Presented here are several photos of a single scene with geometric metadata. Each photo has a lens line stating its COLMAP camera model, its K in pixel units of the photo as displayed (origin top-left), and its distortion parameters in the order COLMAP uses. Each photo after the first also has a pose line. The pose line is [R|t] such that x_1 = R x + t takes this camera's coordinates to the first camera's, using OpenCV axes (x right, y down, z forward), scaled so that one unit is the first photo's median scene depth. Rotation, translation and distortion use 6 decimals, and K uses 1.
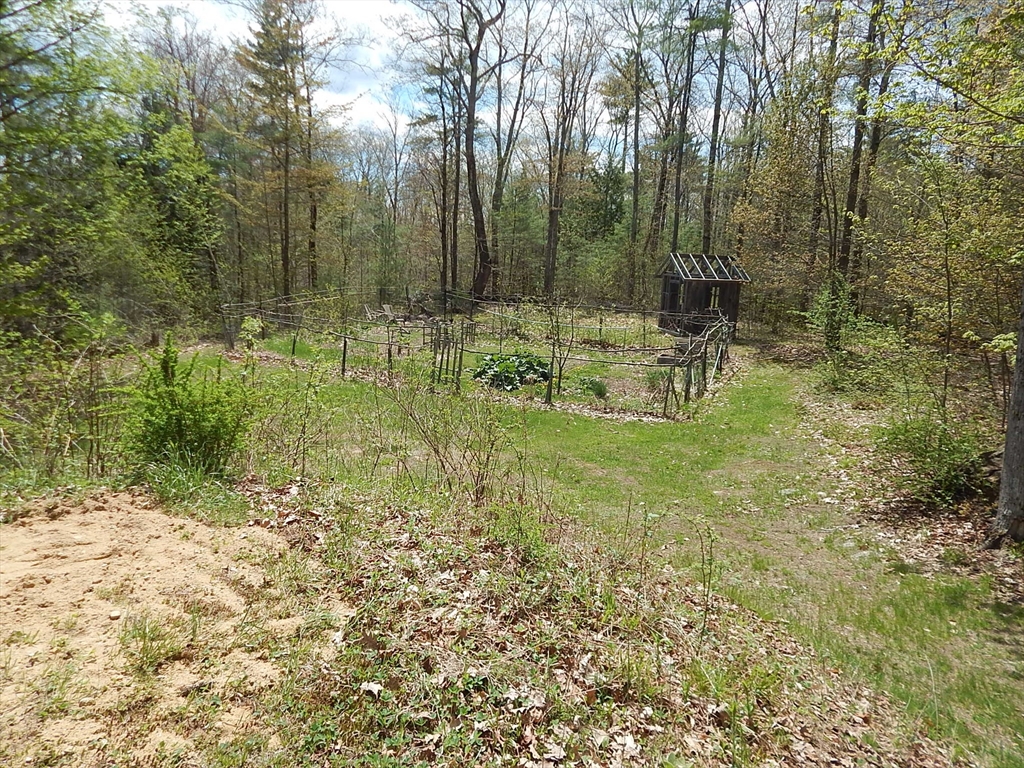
lens RADIAL K [[688.6, 0, 512.0], [0, 688.6, 384.0], [0, 0, 1]] dist [0.006732, -0.001501]
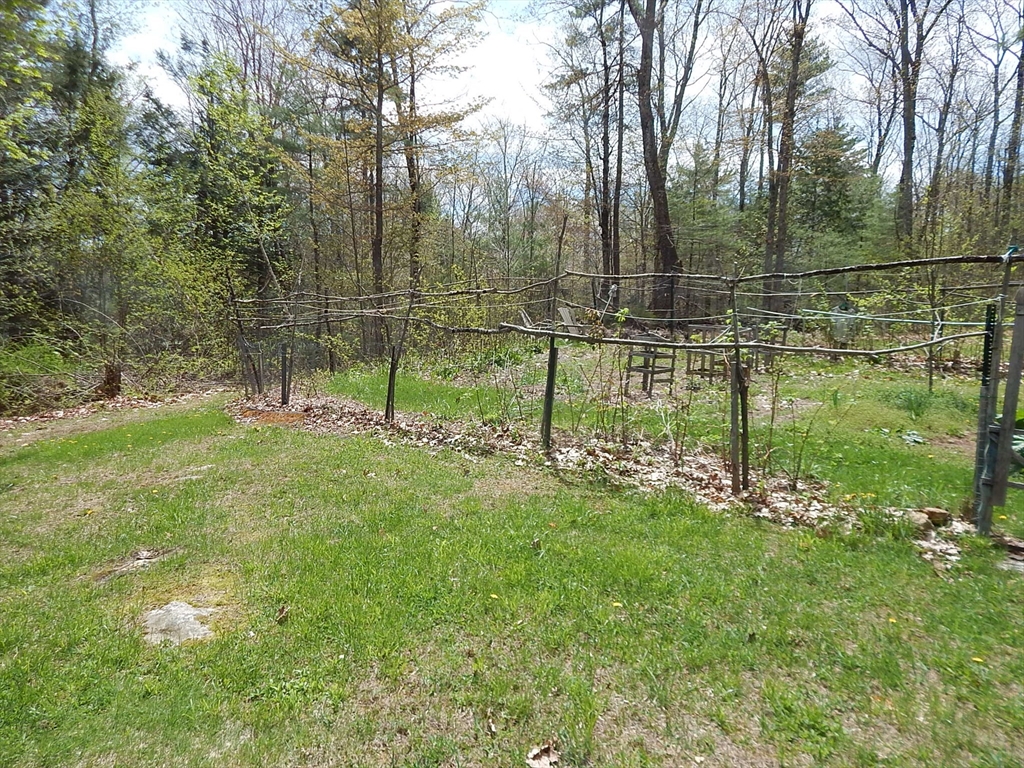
lens RADIAL K [[688.6, 0, 512.0], [0, 688.6, 384.0], [0, 0, 1]] dist [0.006732, -0.001501]
pose [[0.991665, -0.022449, -0.126872, -0.108565], [0.011704, 0.996329, -0.084805, -0.010217], [0.128310, 0.082613, 0.988287, 0.338490]]
